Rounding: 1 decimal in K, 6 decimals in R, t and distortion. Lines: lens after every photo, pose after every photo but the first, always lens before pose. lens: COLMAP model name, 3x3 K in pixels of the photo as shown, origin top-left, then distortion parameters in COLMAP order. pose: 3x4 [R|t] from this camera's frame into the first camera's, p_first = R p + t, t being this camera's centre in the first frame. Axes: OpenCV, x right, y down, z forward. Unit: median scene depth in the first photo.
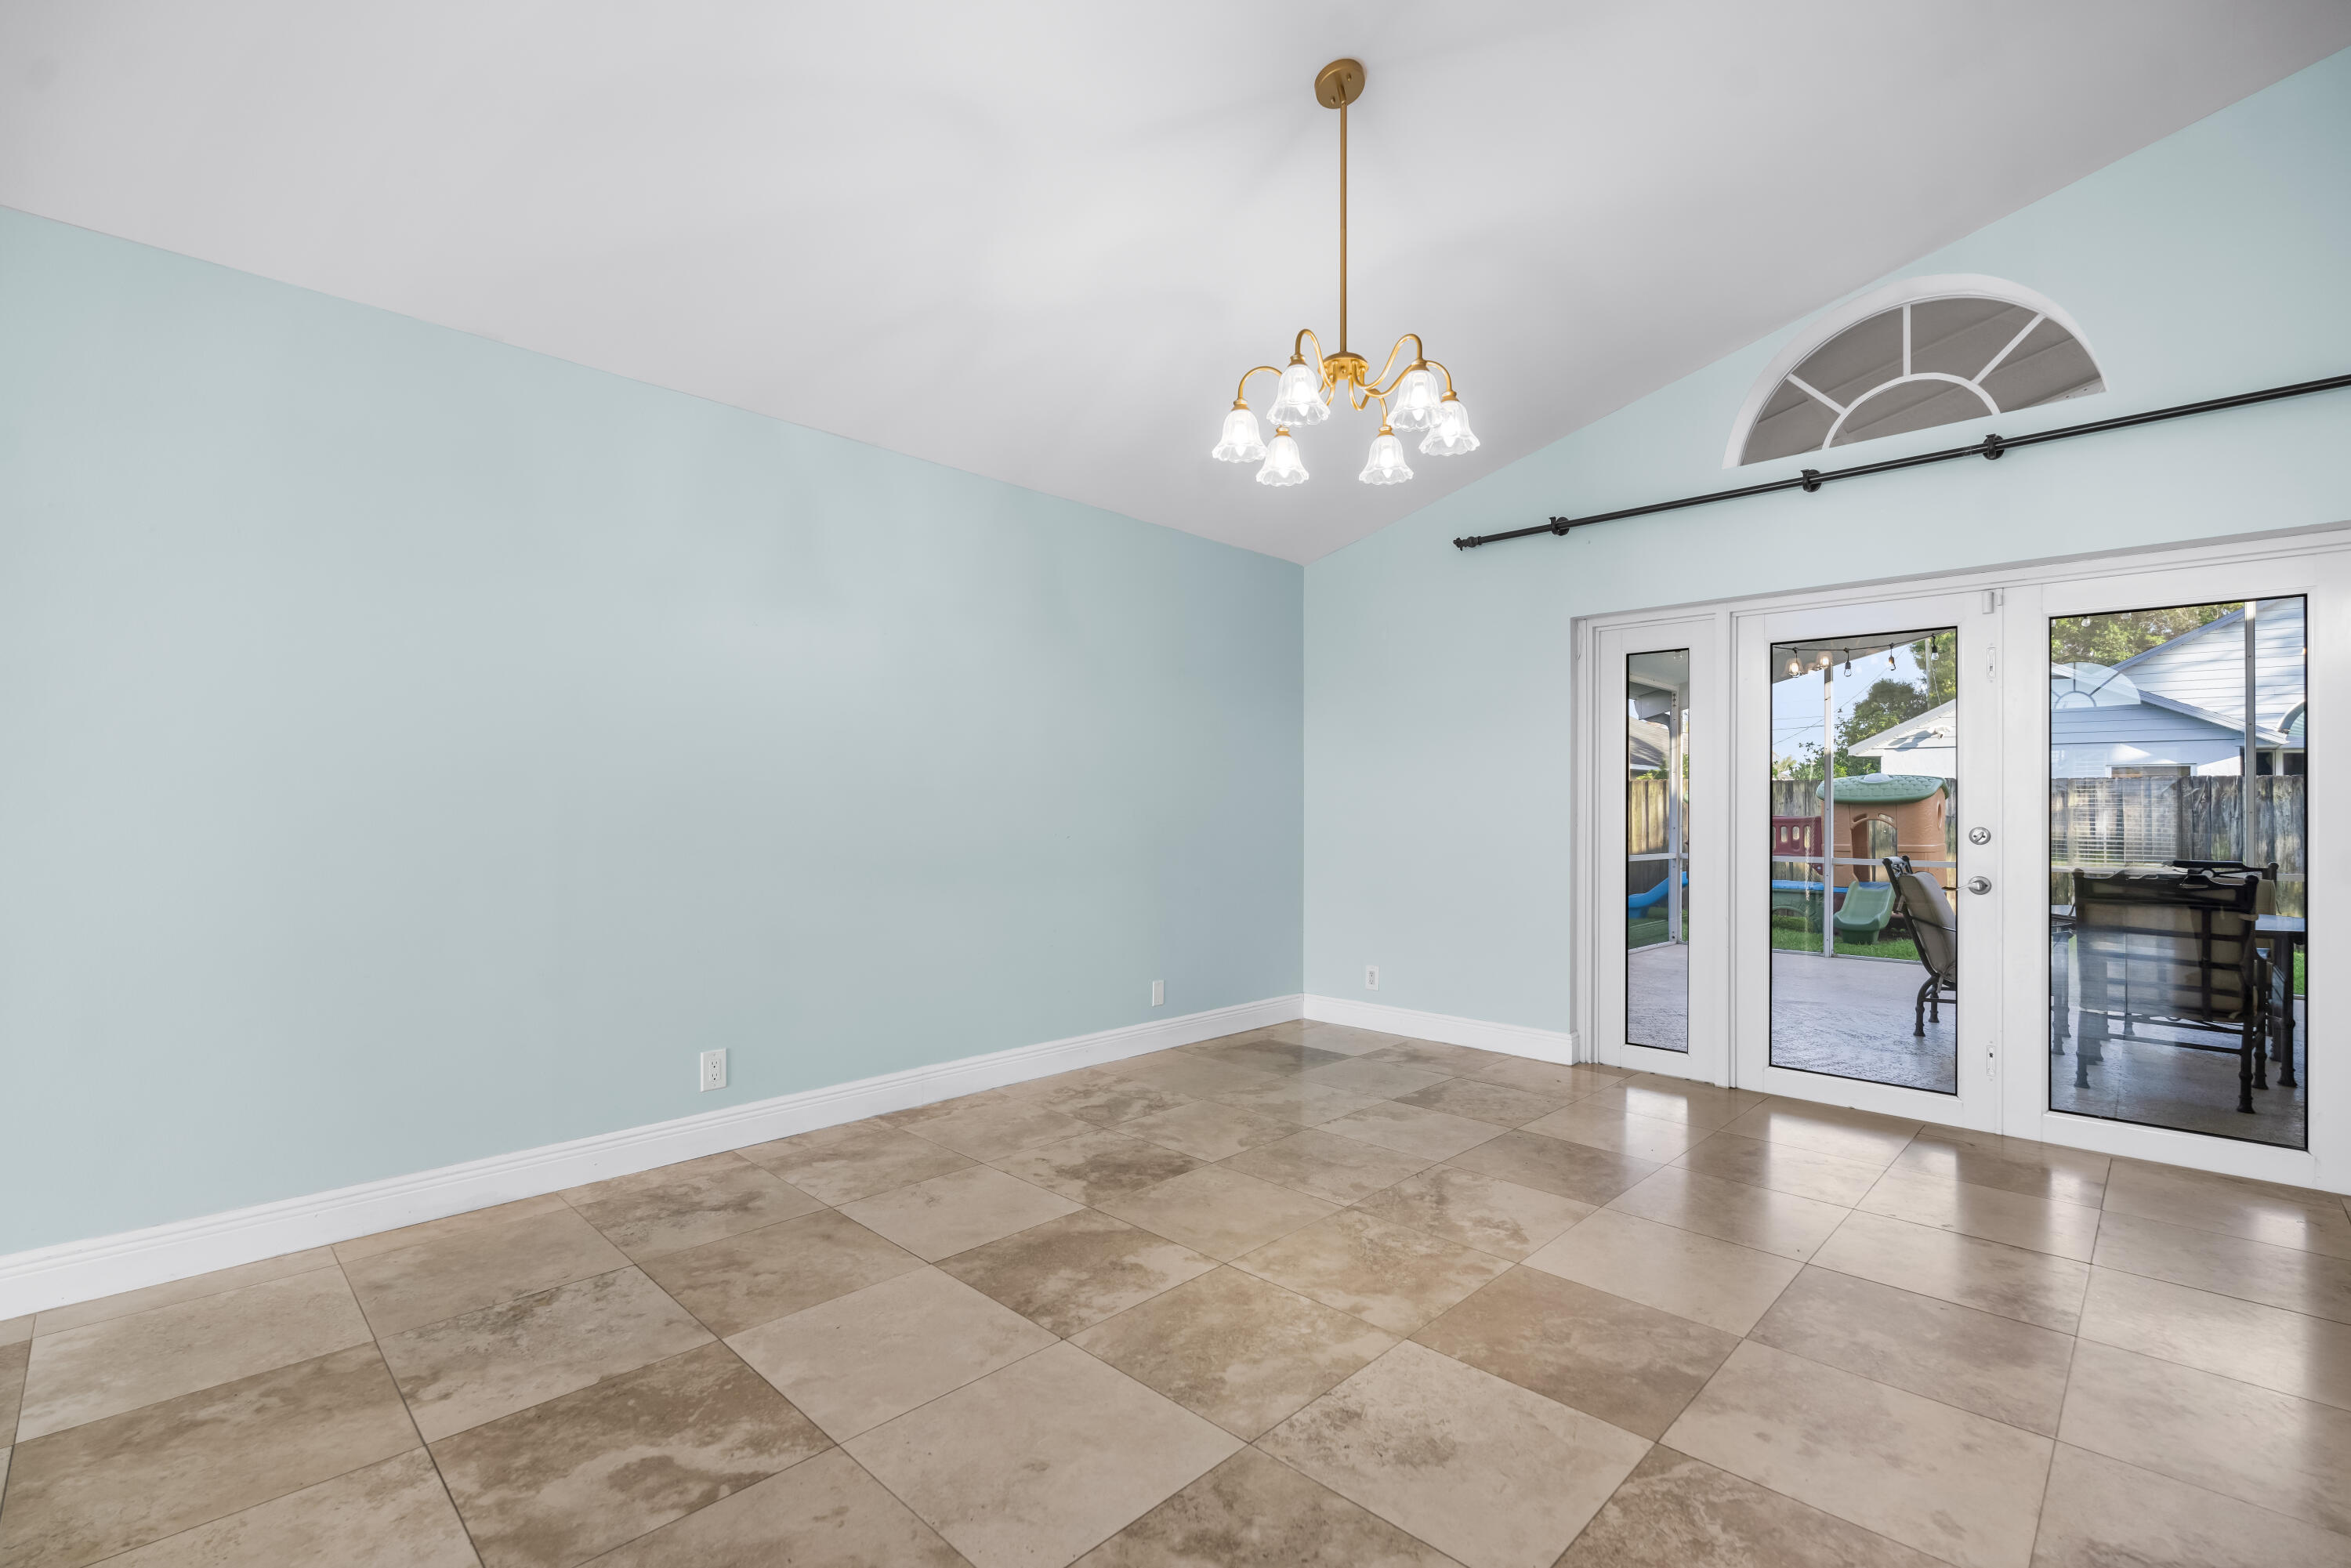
lens RADIAL K [[1039.5, 0, 1168.4], [0, 1039.5, 795.6], [0, 0, 1]] dist [-0.005808, -0.000193]
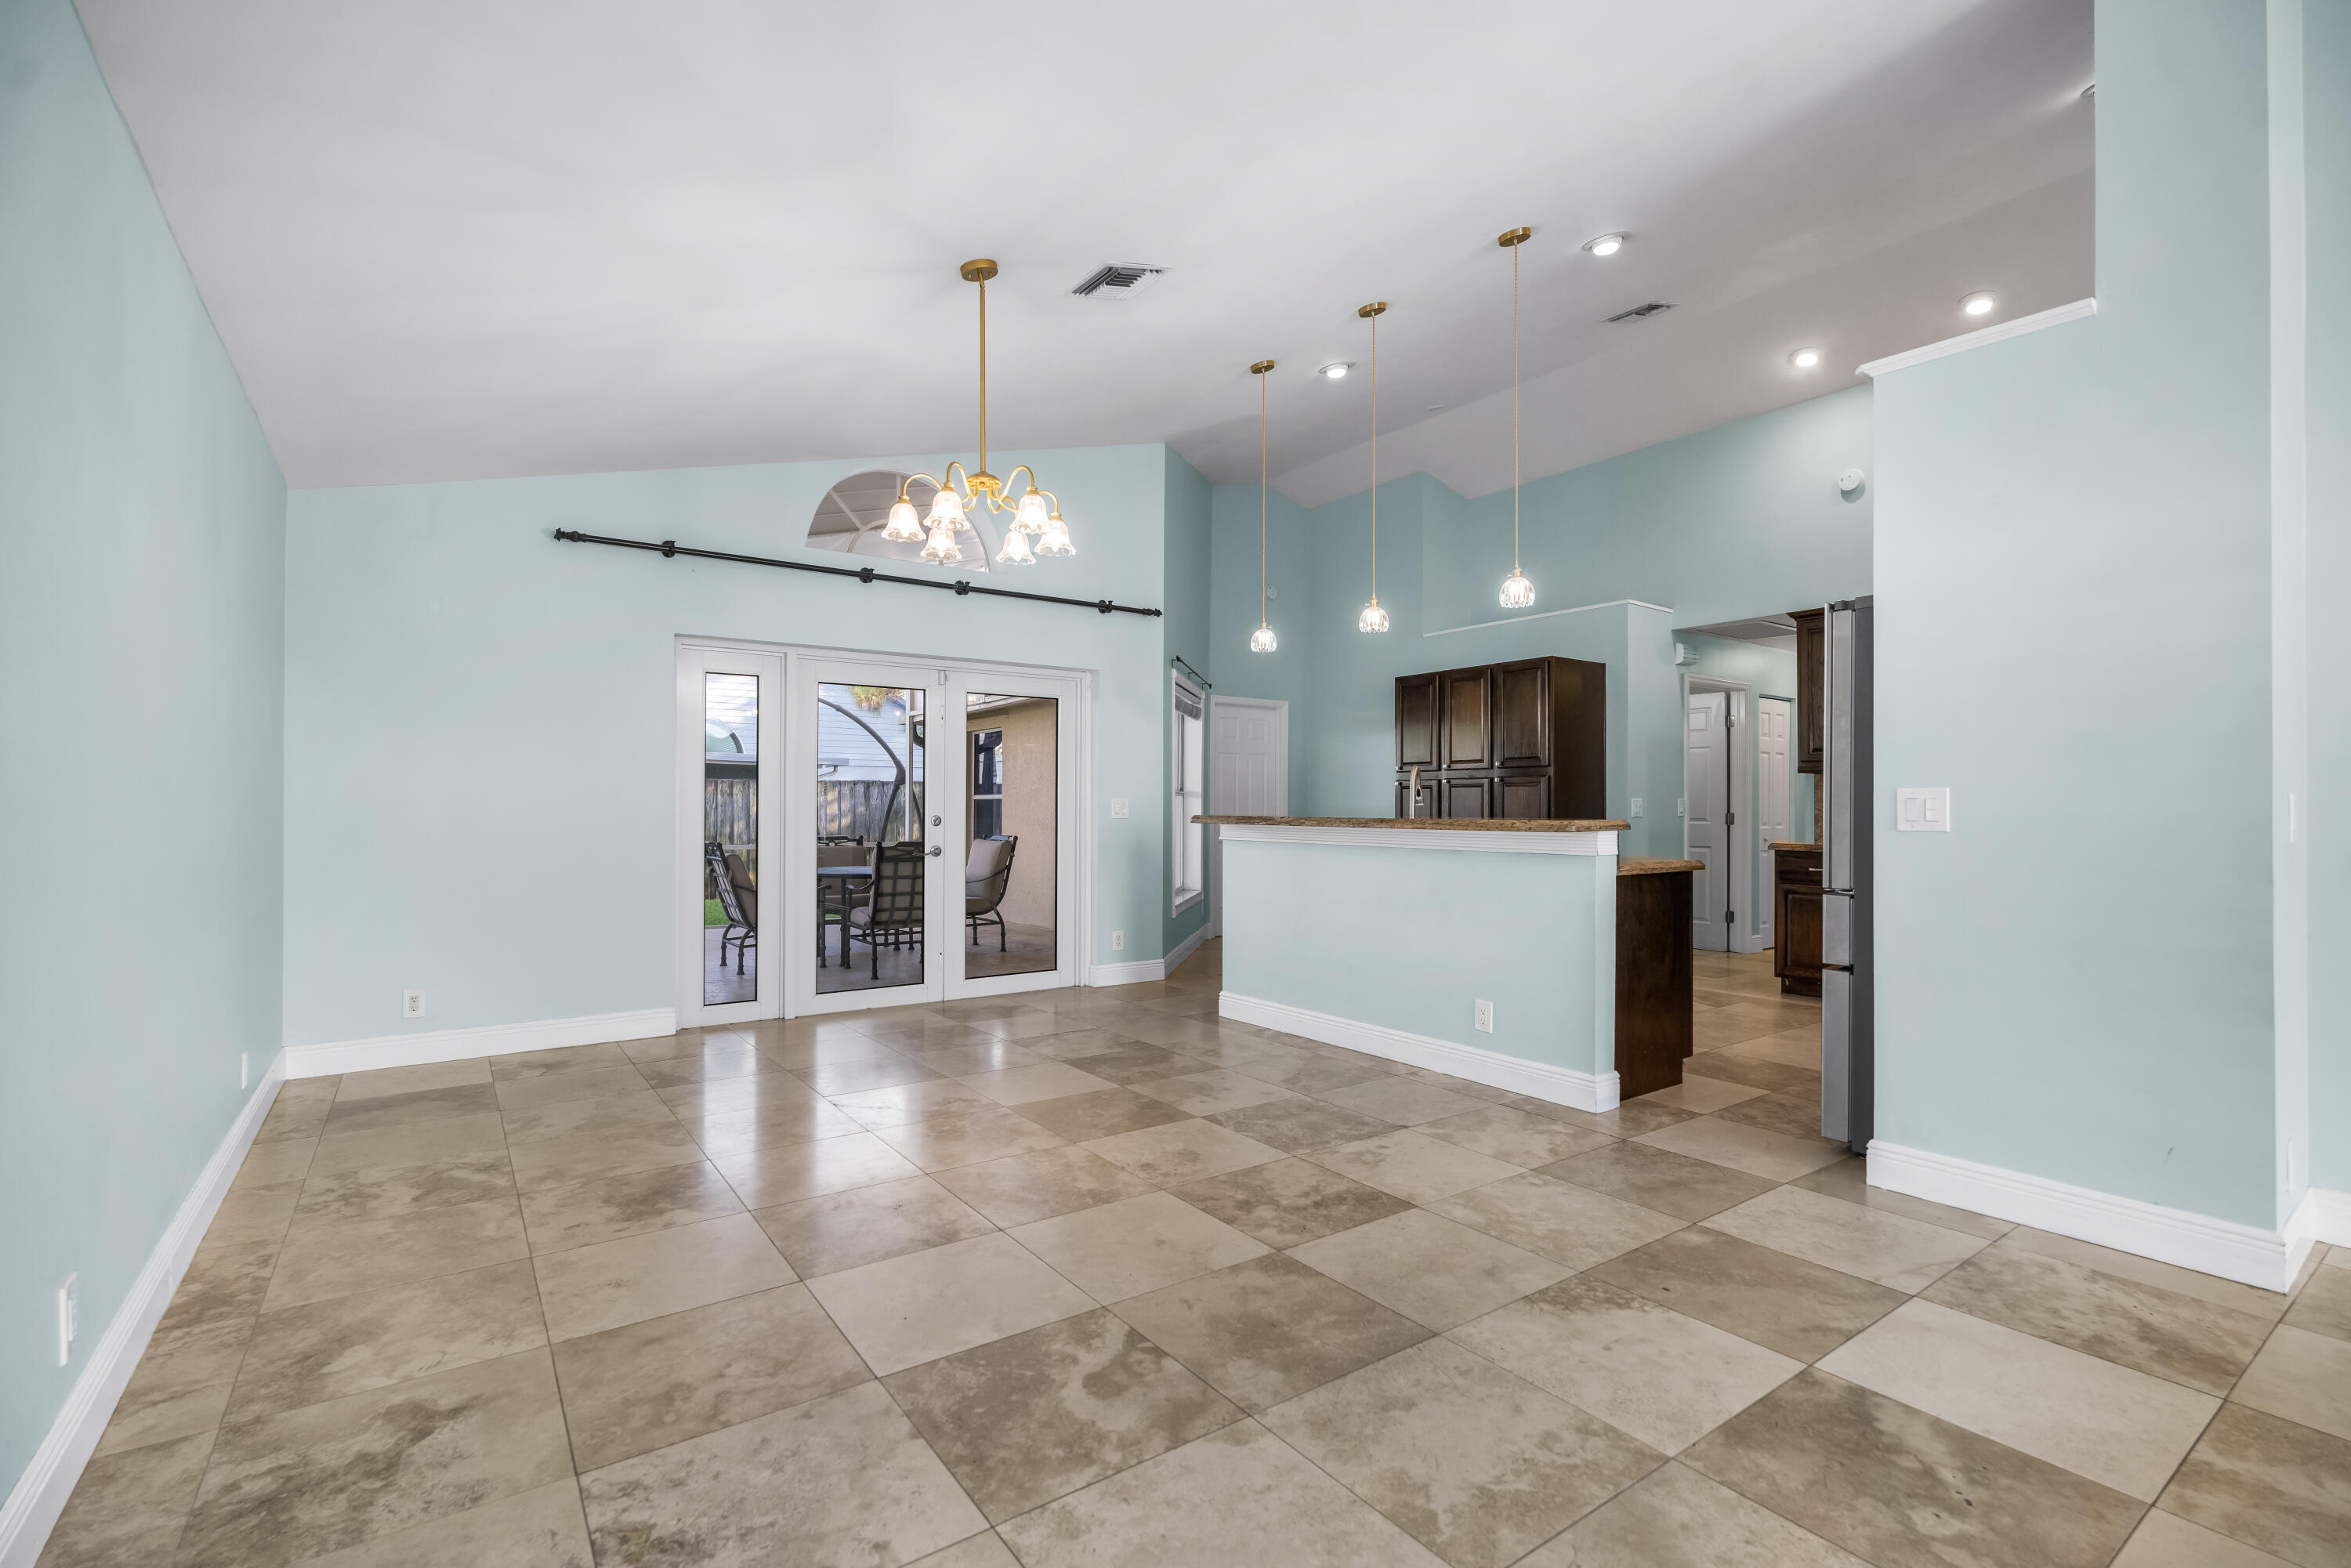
lens RADIAL K [[1039.5, 0, 1168.4], [0, 1039.5, 795.6], [0, 0, 1]] dist [-0.005808, -0.000193]
pose [[0.190698, 0.004052, 0.981640, -0.880602], [-0.010536, 0.999942, -0.002081, -0.000681], [-0.981592, -0.009945, 0.190729, 0.385921]]
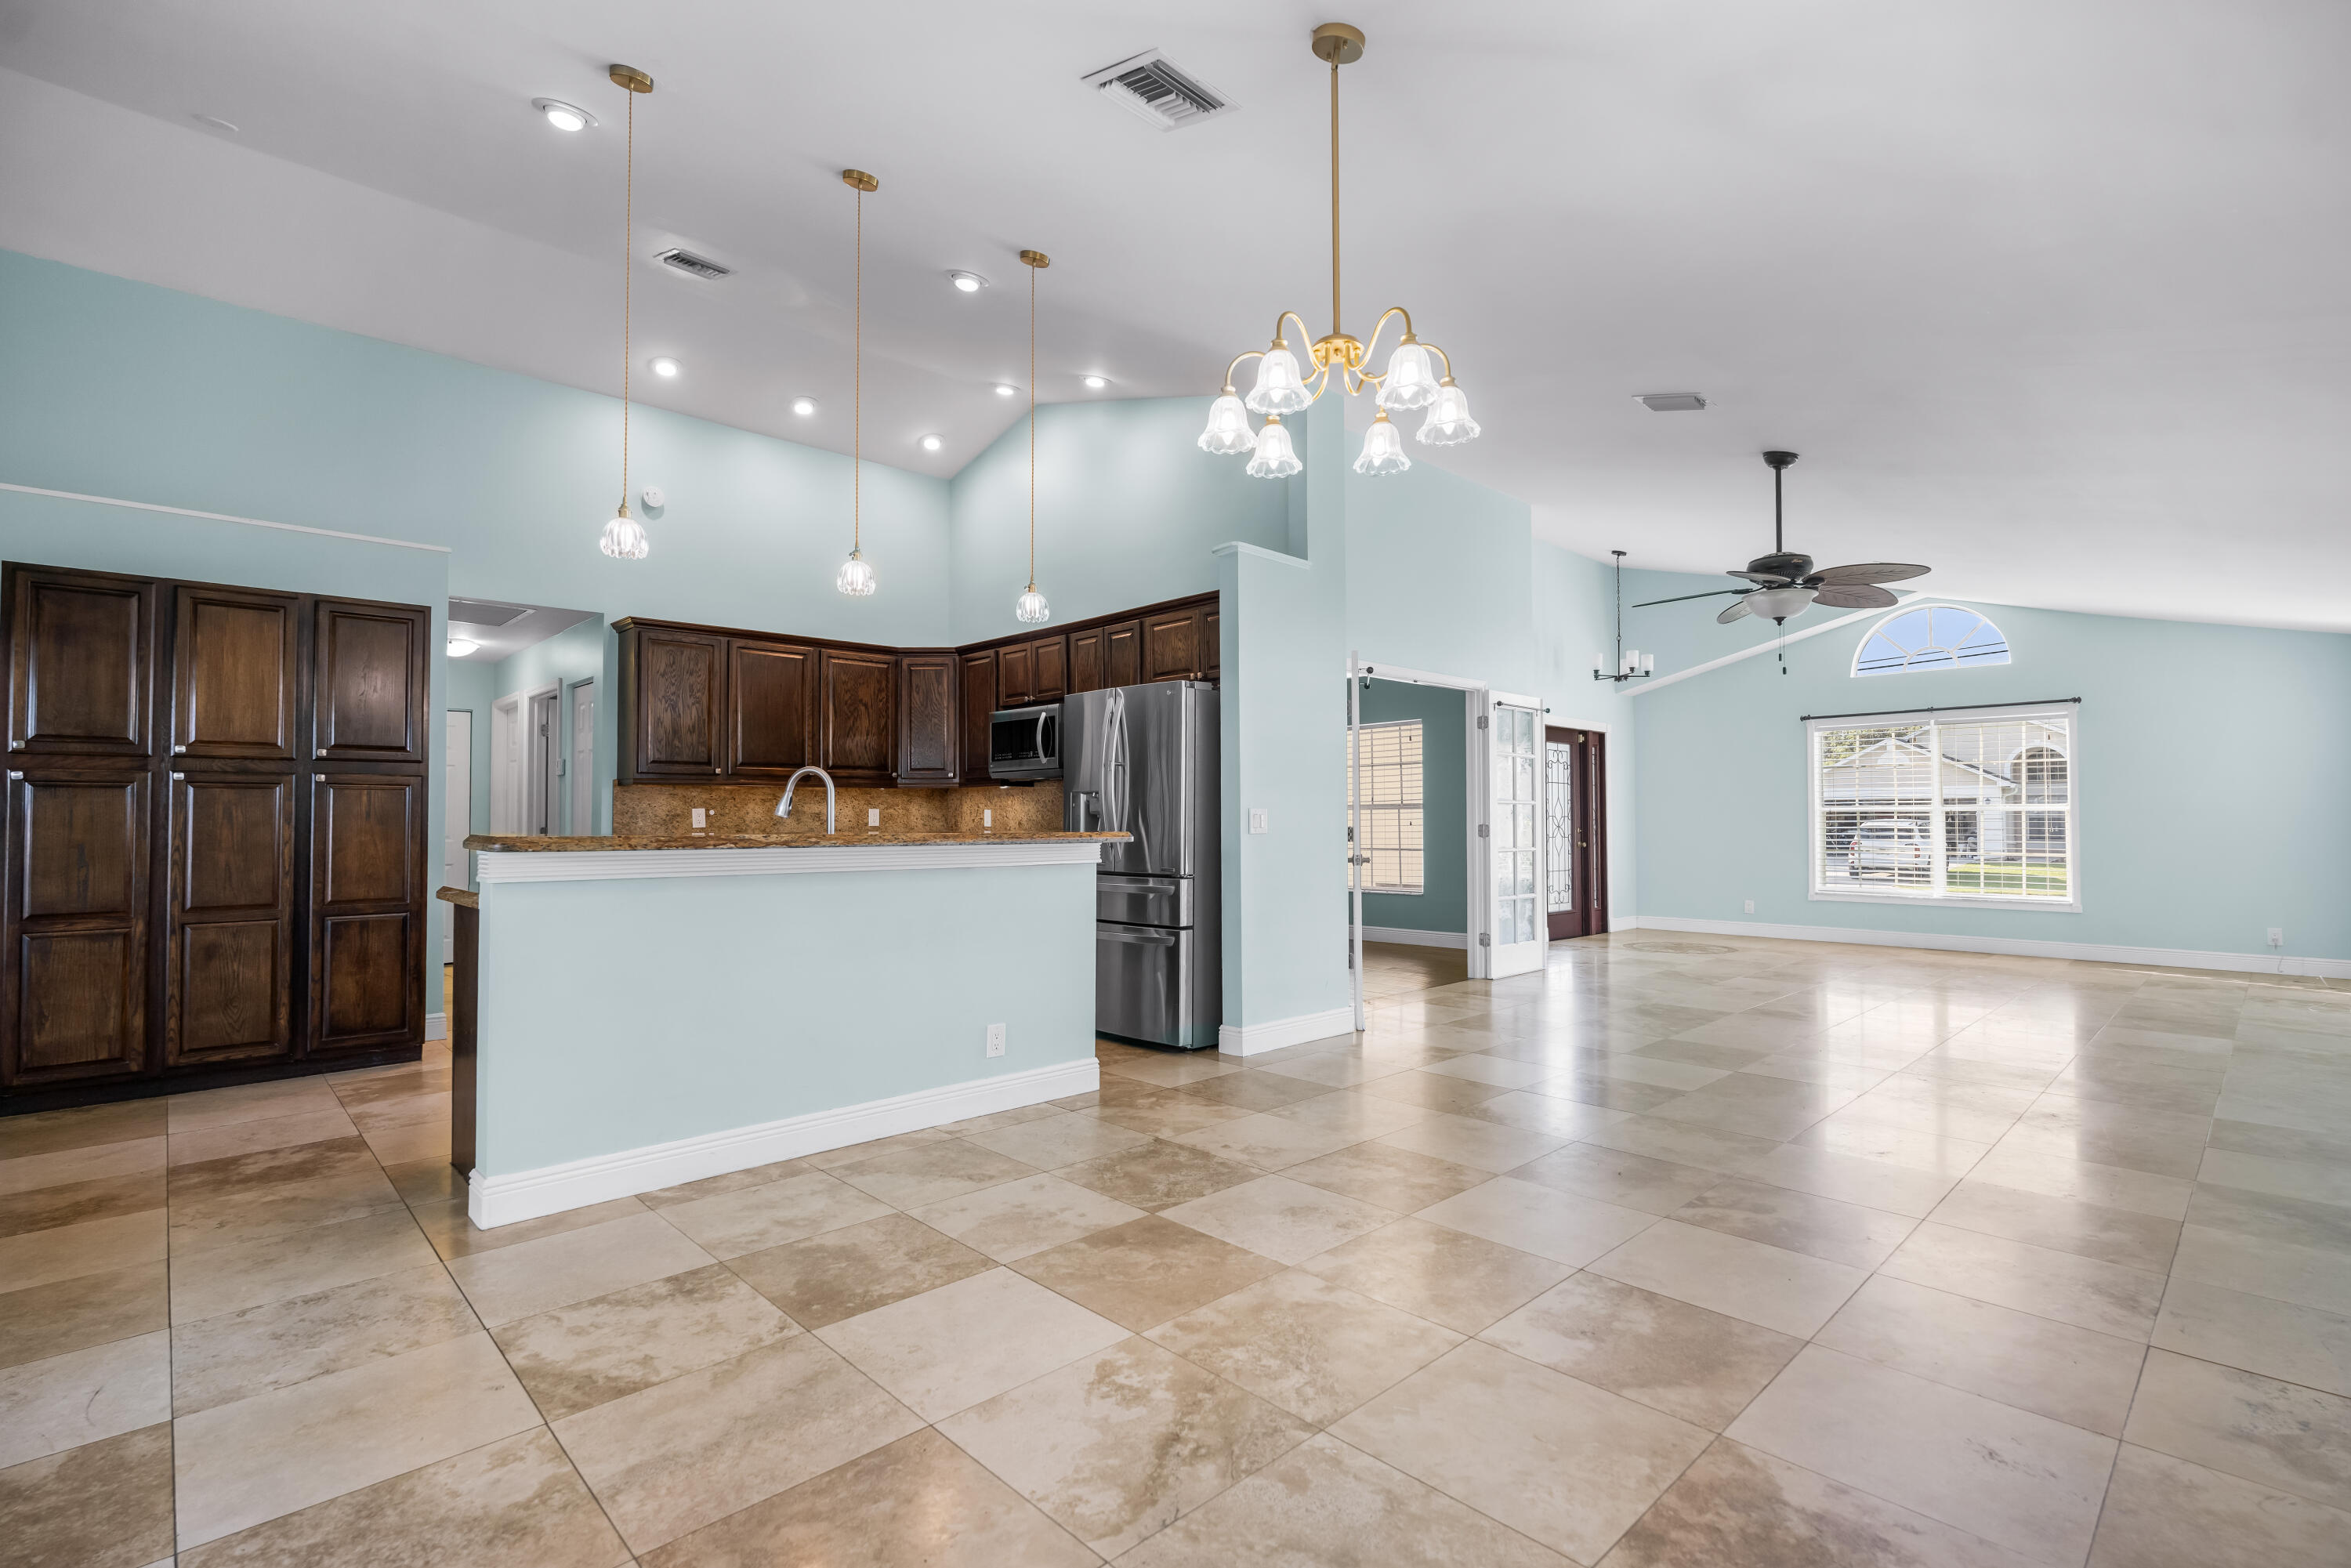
lens RADIAL K [[1106.9, 0, 1155.7], [0, 1106.9, 802.8], [0, 0, 1]] dist [-0.010463, -0.000107]
pose [[-0.999097, -0.005433, 0.042147, 0.226996], [-0.006570, 0.999617, -0.026884, 0.019405], [-0.041985, -0.027137, -0.998750, 1.557075]]
